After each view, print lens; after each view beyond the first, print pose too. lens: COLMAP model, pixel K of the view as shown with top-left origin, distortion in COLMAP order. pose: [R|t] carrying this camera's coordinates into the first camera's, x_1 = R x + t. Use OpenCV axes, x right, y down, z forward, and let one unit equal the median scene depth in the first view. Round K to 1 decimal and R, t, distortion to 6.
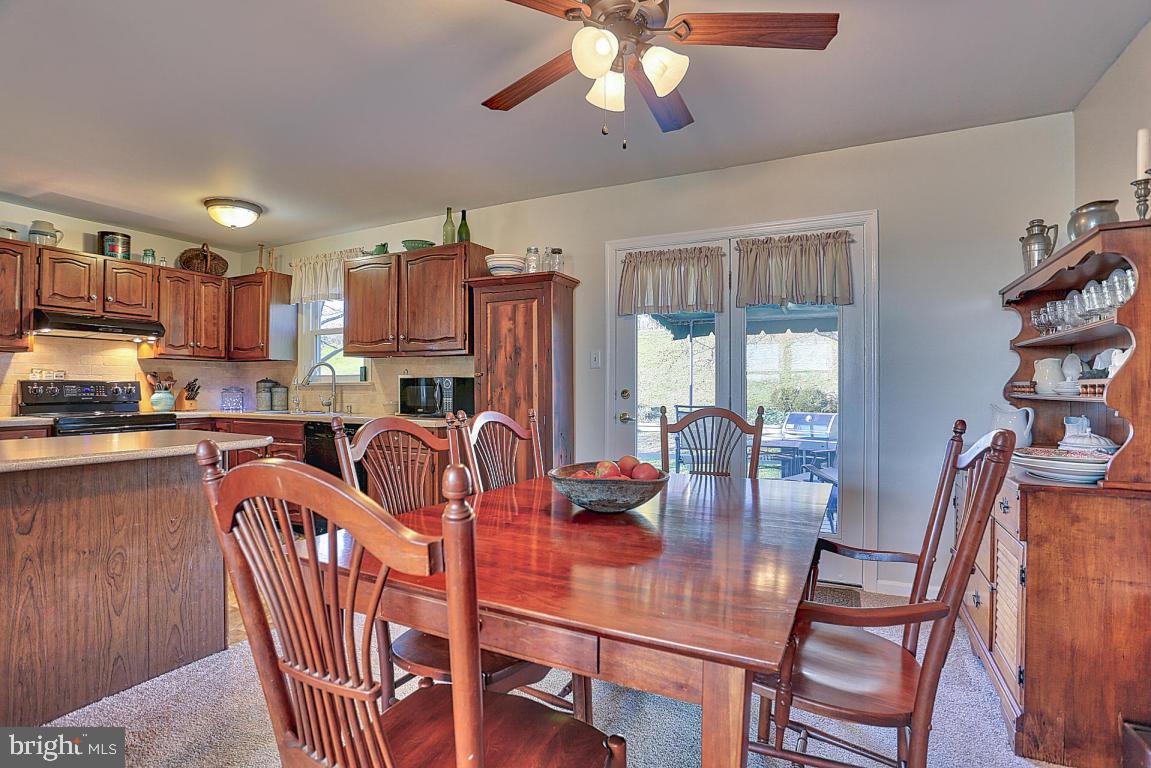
lens RADIAL K [[583.8, 0, 568.0], [0, 583.8, 383.9], [0, 0, 1]] dist [-0.024816, 0.011226]
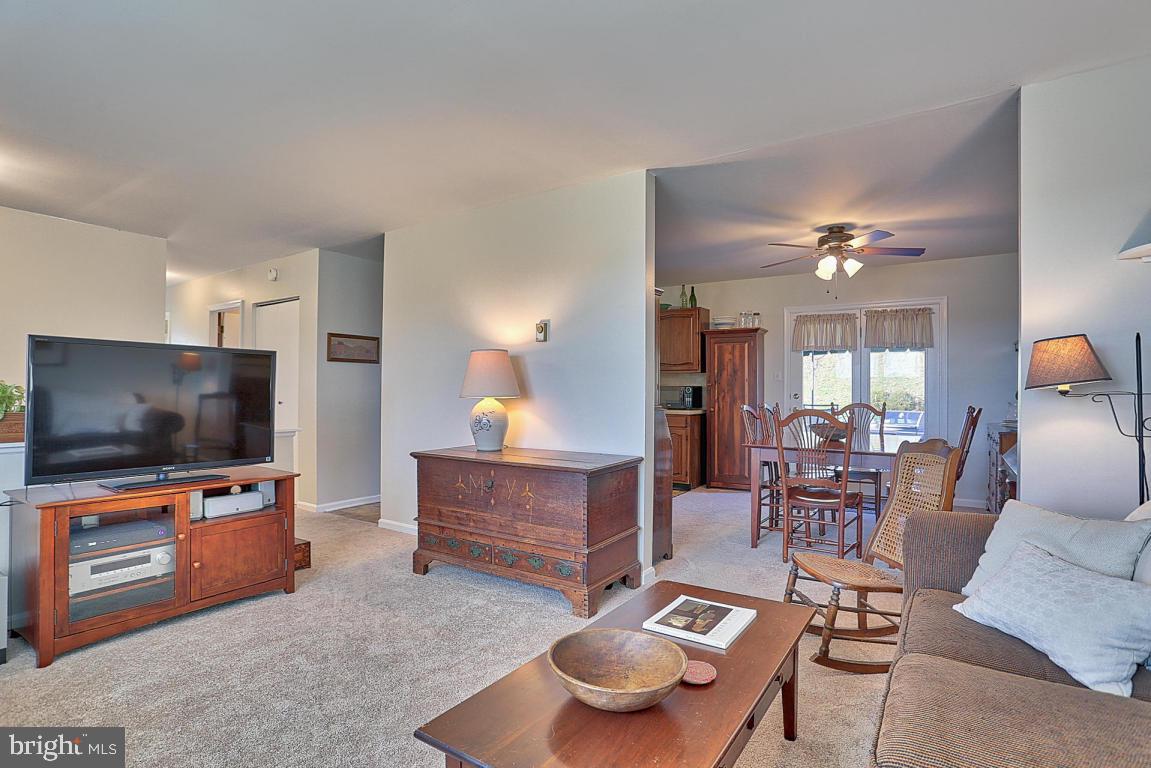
lens RADIAL K [[583.8, 0, 581.4], [0, 583.8, 389.3], [0, 0, 1]] dist [-0.024816, 0.011226]
pose [[0.994932, 0.002222, -0.100527, -0.368837], [-0.001718, 0.999985, 0.005106, -0.010396], [0.100537, -0.004908, 0.994921, -0.799746]]
